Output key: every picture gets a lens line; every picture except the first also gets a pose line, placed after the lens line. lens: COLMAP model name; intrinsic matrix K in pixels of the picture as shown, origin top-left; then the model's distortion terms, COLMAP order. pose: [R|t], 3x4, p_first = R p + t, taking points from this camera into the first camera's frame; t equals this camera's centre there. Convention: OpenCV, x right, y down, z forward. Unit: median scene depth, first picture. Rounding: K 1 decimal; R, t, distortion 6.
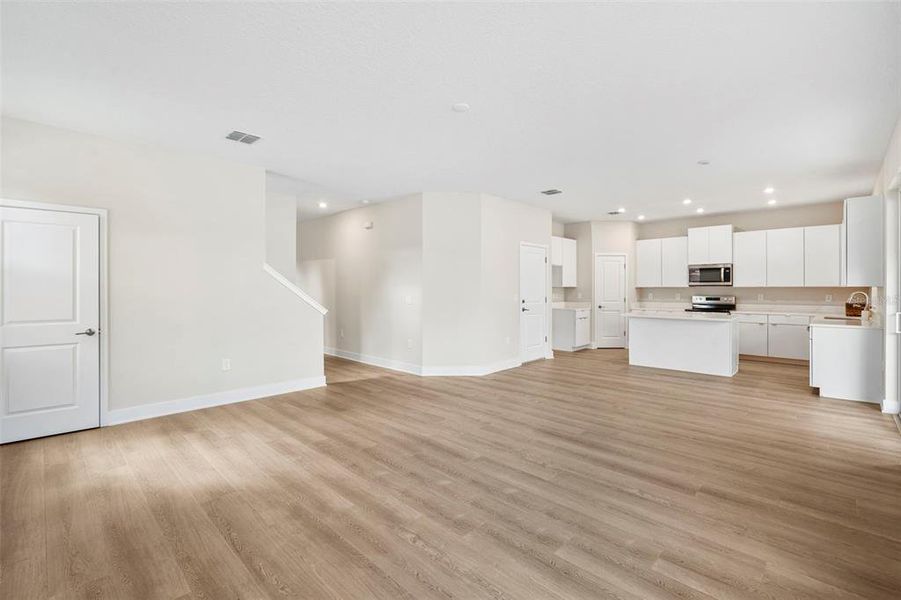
lens RADIAL K [[399.0, 0, 450.5], [0, 399.0, 300.0], [0, 0, 1]] dist [-0.005041, -0.000210]
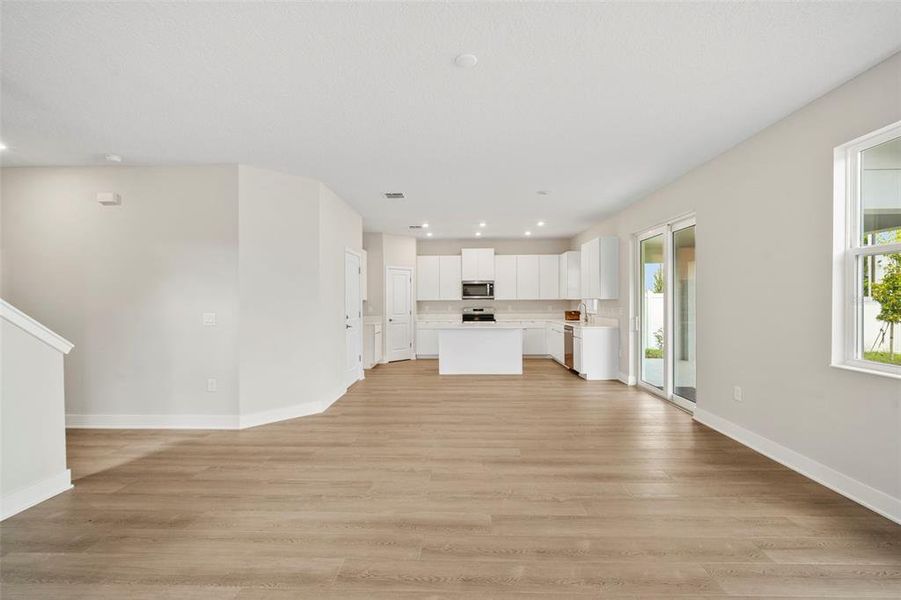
lens RADIAL K [[399.0, 0, 450.5], [0, 399.0, 300.0], [0, 0, 1]] dist [-0.005041, -0.000210]
pose [[0.740099, -0.001099, 0.672497, -0.241691], [0.024474, 0.999380, -0.025300, -0.005436], [-0.672053, 0.035183, 0.739667, 0.222124]]
